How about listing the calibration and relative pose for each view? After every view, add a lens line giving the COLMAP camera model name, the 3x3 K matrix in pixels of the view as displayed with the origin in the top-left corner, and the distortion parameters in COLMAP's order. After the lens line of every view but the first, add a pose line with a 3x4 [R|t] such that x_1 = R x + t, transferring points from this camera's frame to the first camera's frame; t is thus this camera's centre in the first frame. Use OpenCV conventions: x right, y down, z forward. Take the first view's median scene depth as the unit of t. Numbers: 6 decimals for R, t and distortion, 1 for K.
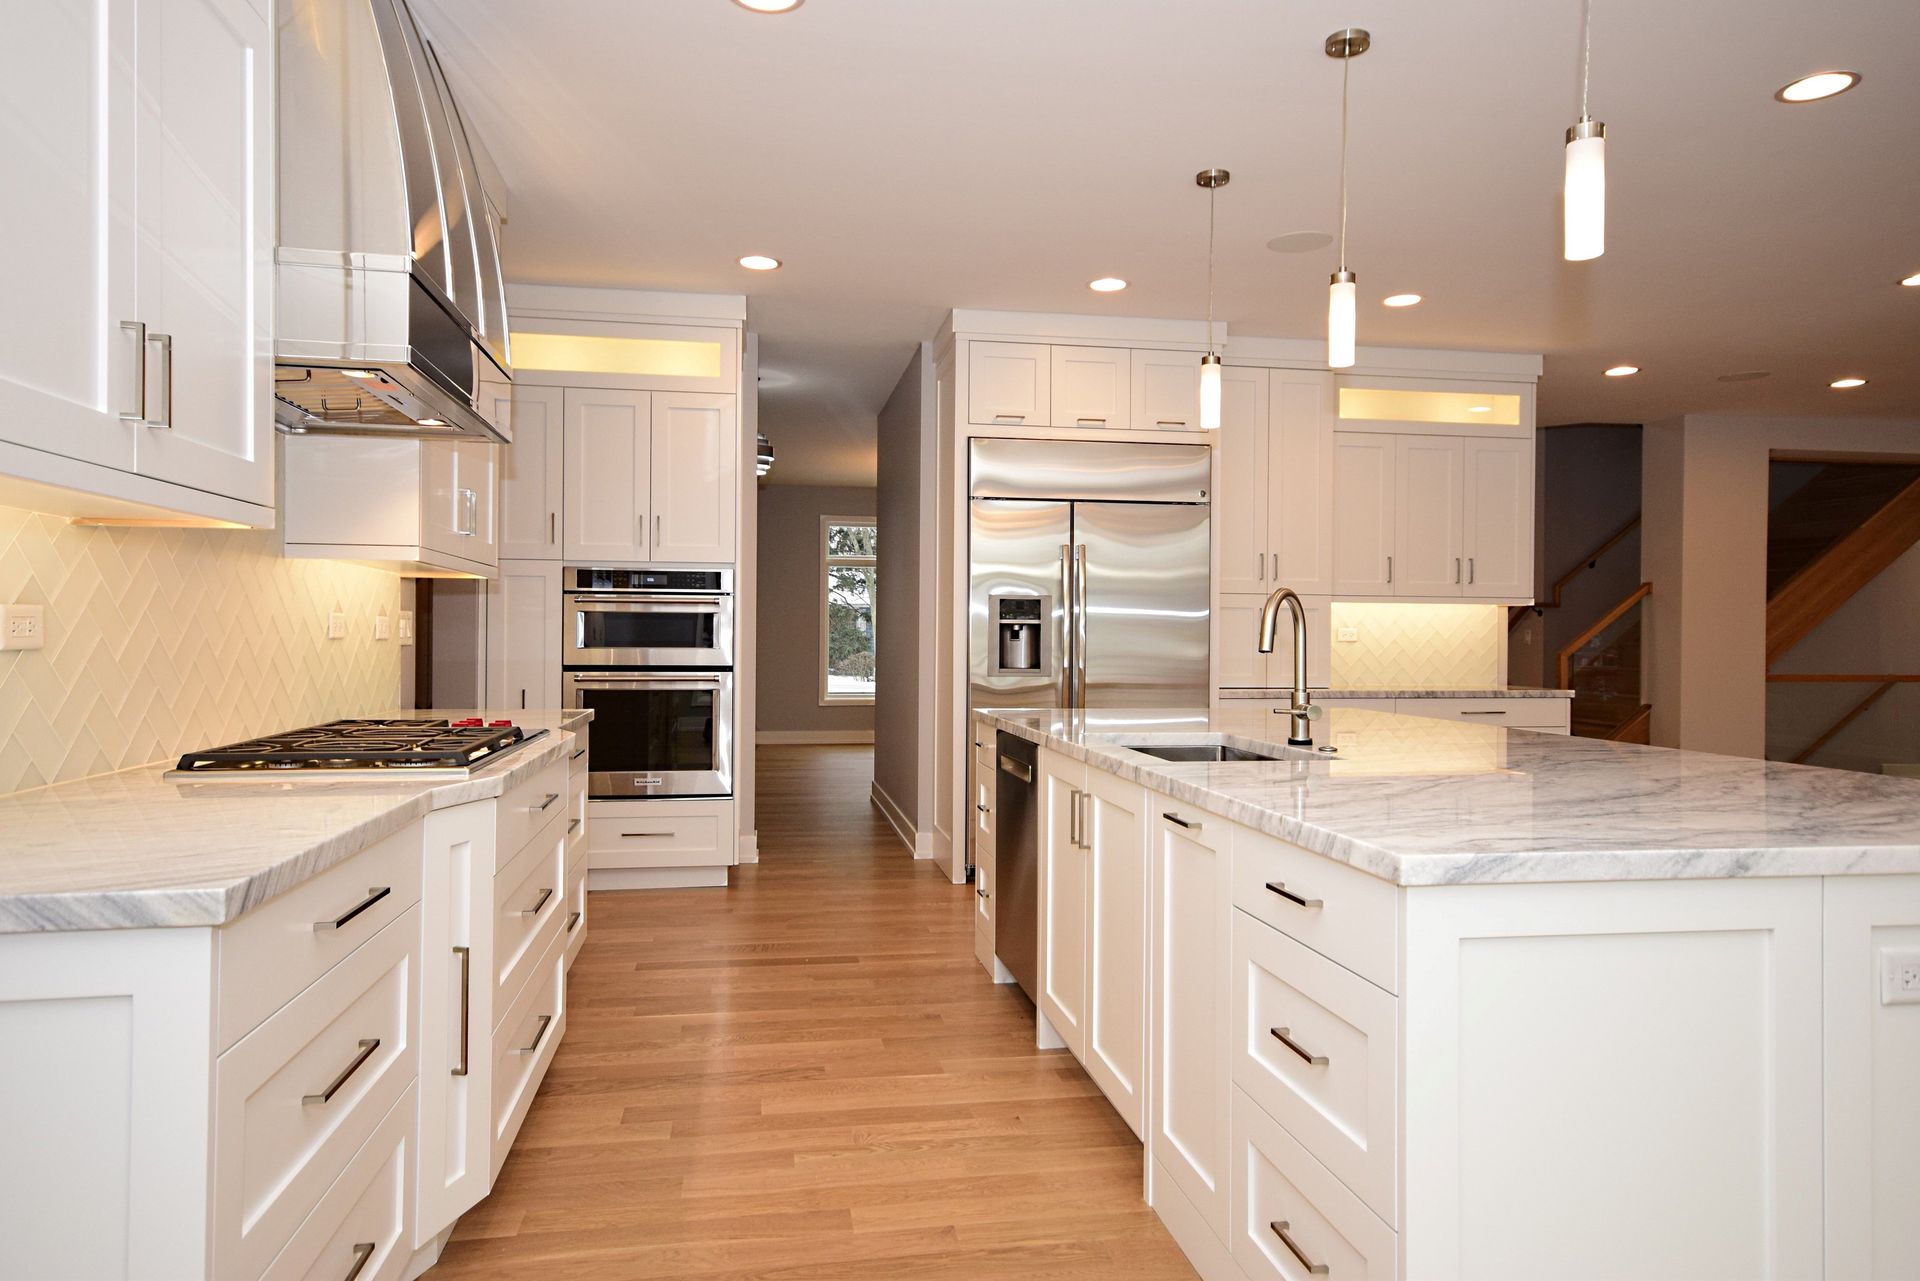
lens RADIAL K [[1052.3, 0, 960.0], [0, 1052.3, 640.5], [0, 0, 1]] dist [0.004842, 0.010533]
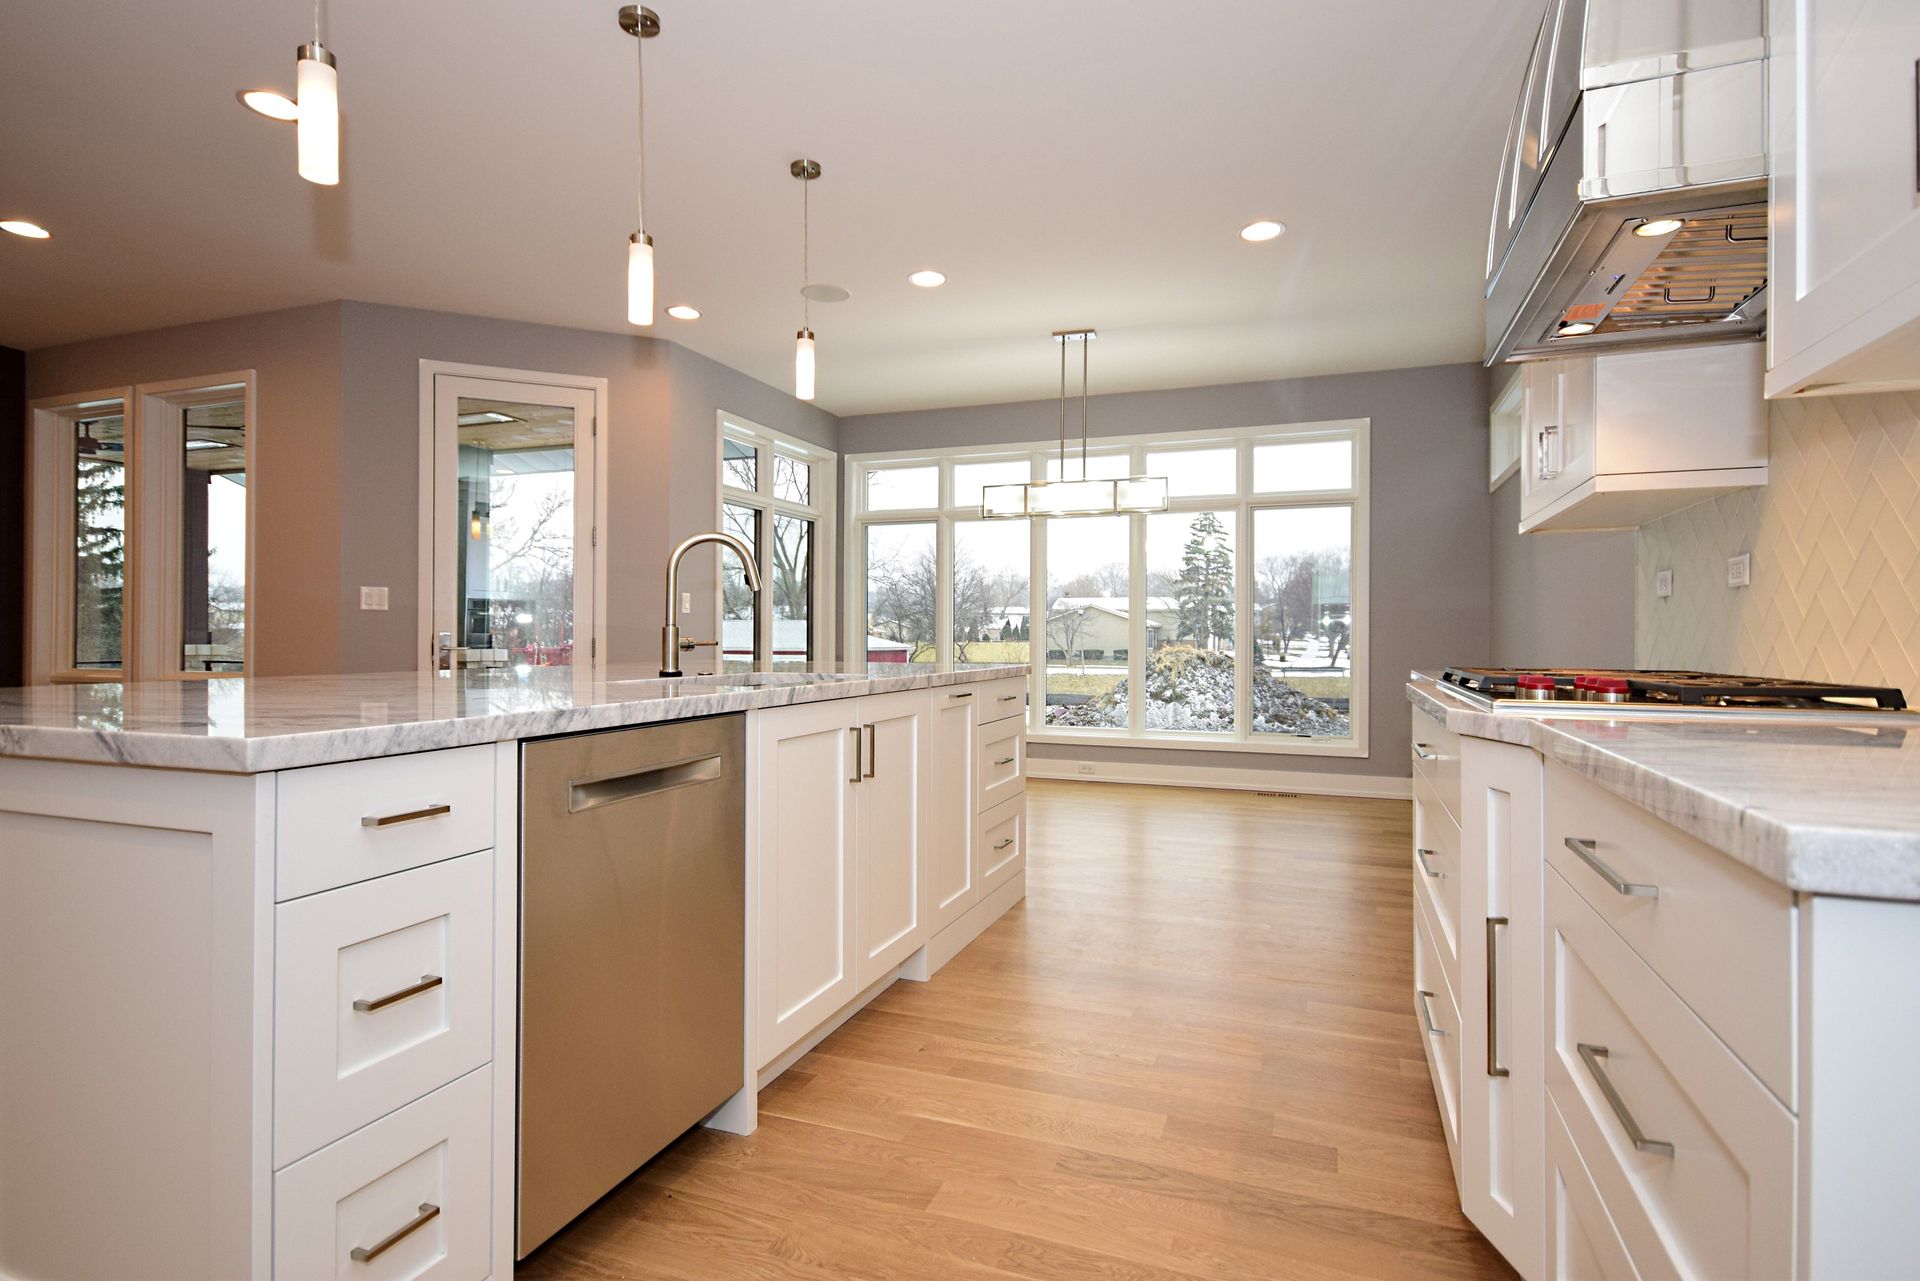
lens RADIAL K [[981.4, 0, 960.0], [0, 981.4, 640.5], [0, 0, 1]] dist [0.016773, -0.000092]
pose [[-0.845775, -0.012132, 0.533403, -0.447167], [-0.008936, 0.999923, 0.008573, 0.053845], [-0.533466, 0.002484, -0.845818, 1.685585]]
